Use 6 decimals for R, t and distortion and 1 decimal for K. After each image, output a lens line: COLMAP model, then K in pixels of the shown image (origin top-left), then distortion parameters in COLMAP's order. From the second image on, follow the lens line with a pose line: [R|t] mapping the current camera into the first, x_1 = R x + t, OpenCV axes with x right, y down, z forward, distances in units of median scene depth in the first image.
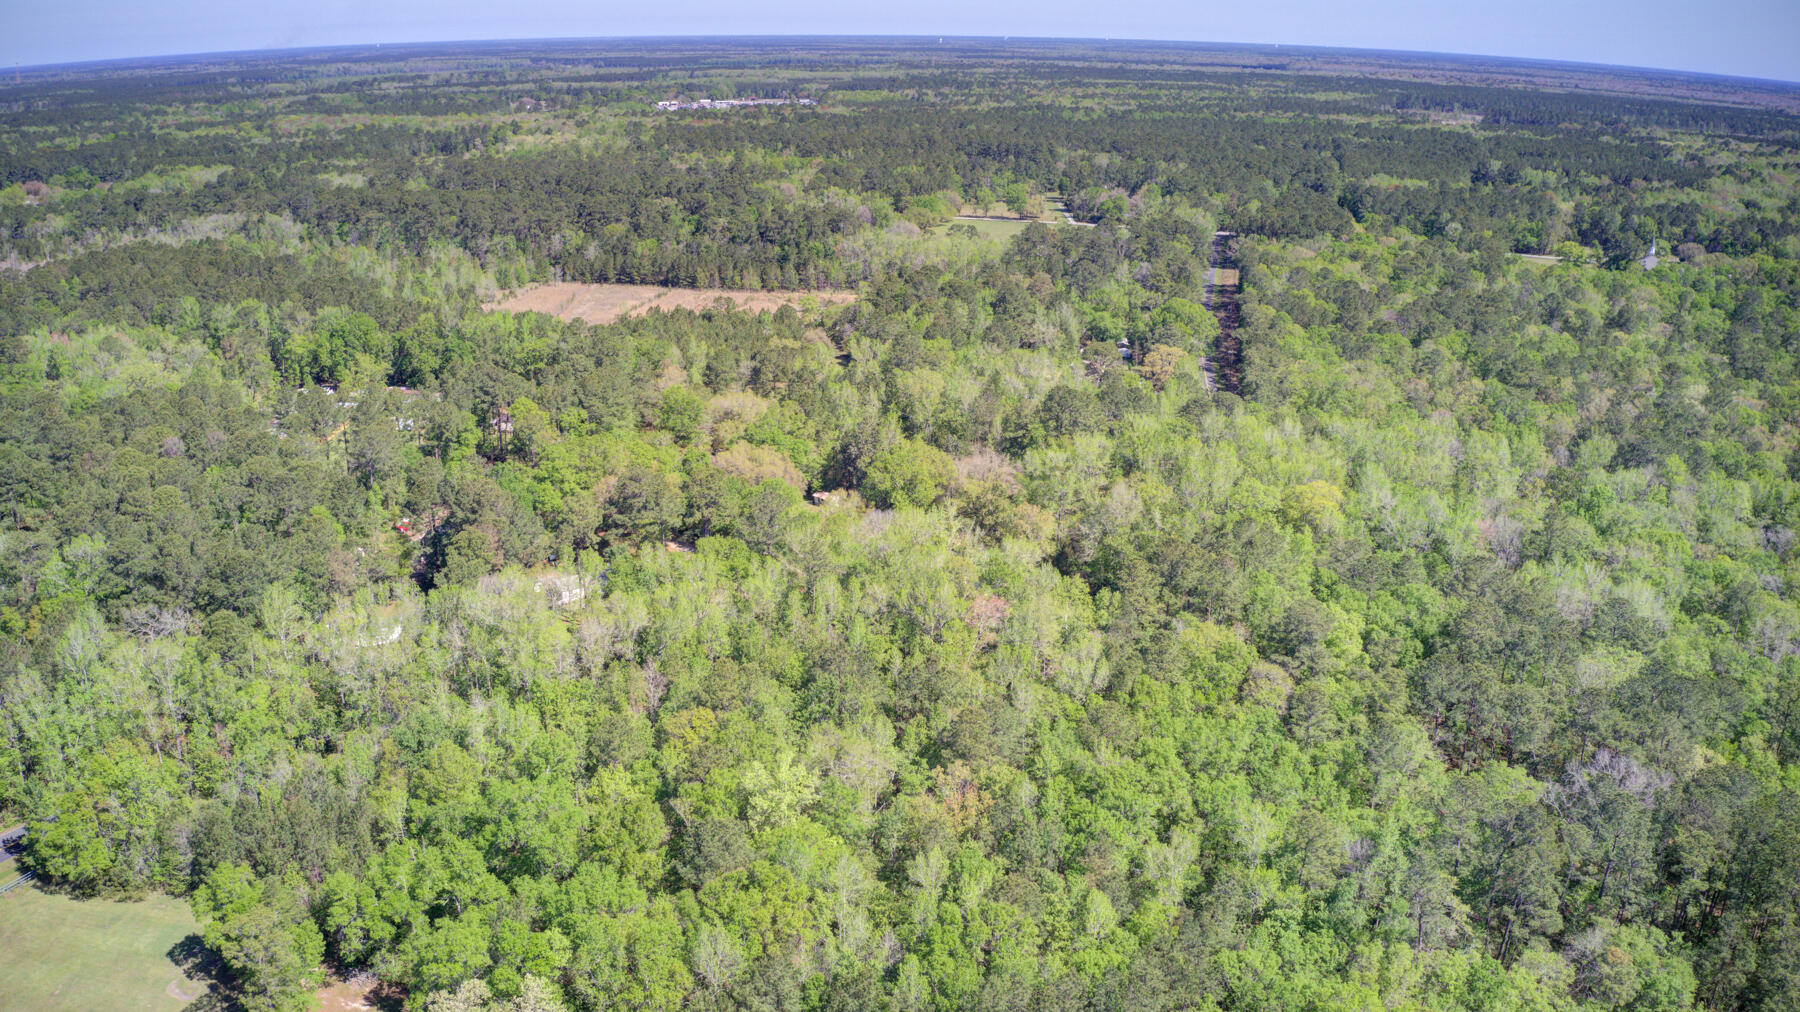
lens RADIAL K [[1555.1, 0, 903.0], [0, 1555.1, 502.8], [0, 0, 1]] dist [-0.196732, 0.014730]
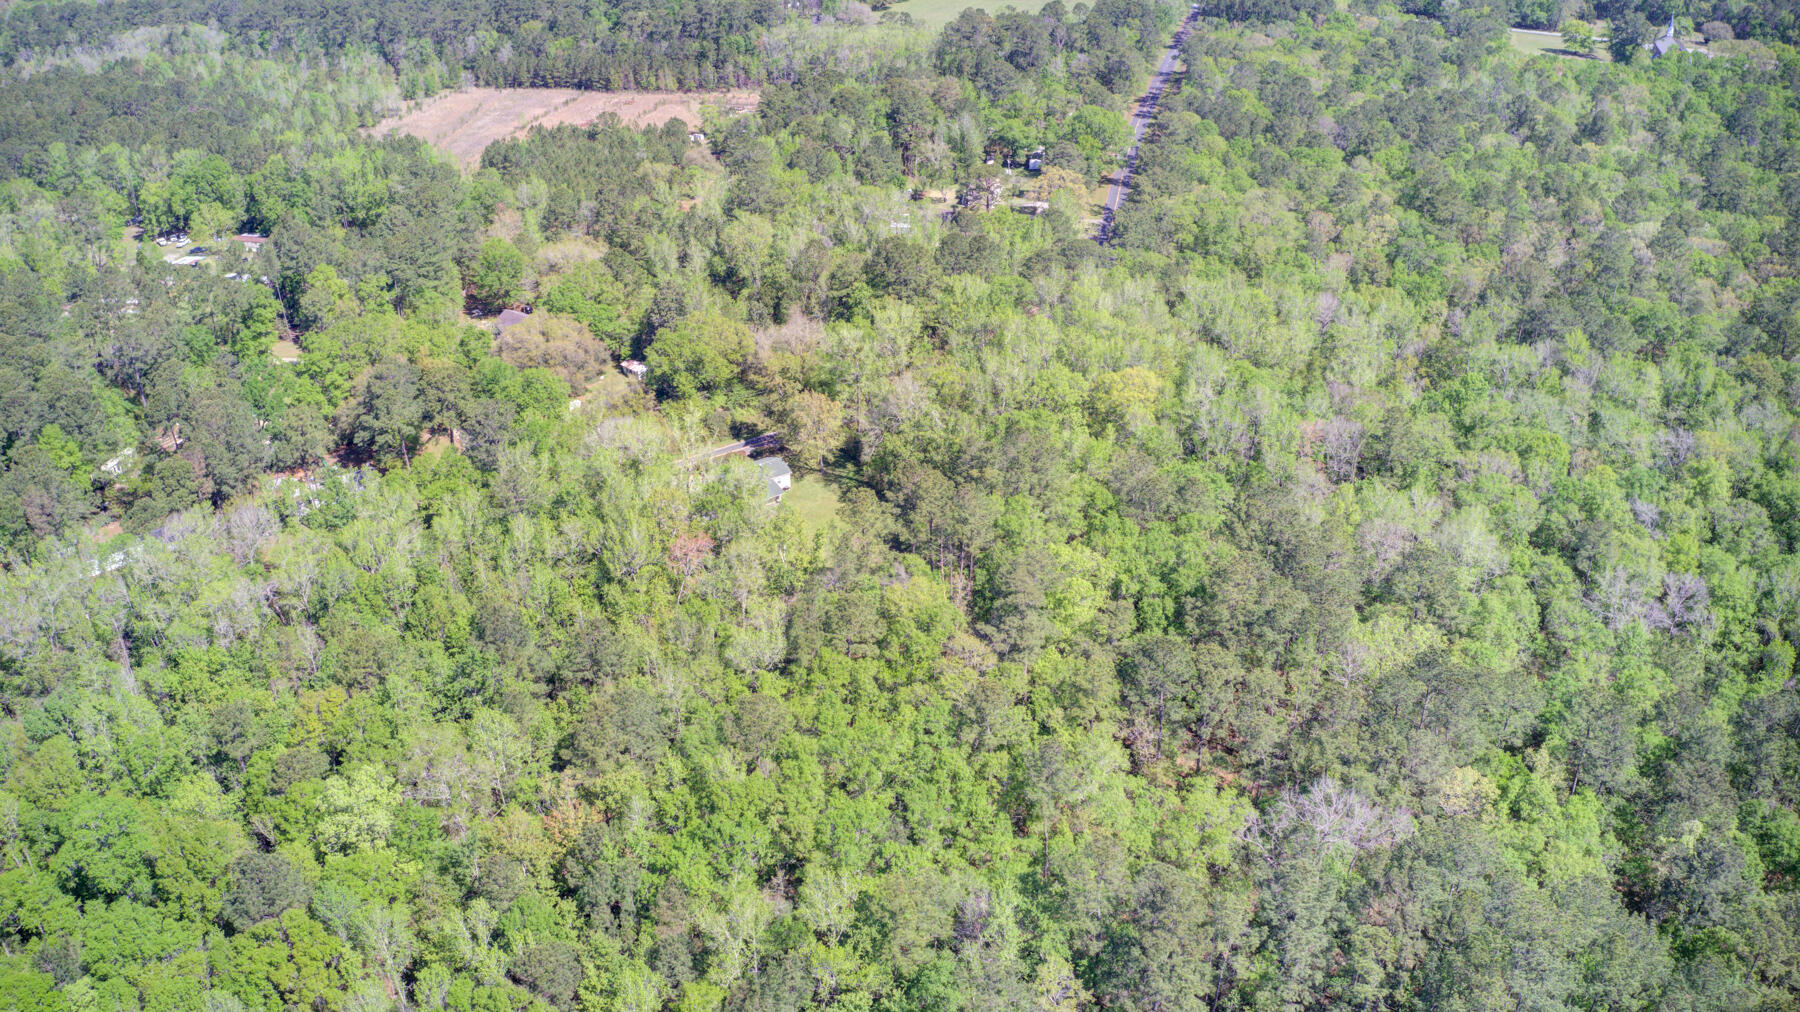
lens RADIAL K [[1555.1, 0, 898.0], [0, 1555.1, 508.1], [0, 0, 1]] dist [-0.196732, 0.014730]
pose [[0.998083, -0.004322, -0.061742, 0.115201], [0.014916, 0.984954, 0.172172, -0.054177], [0.060069, -0.172762, 0.983130, 0.066031]]
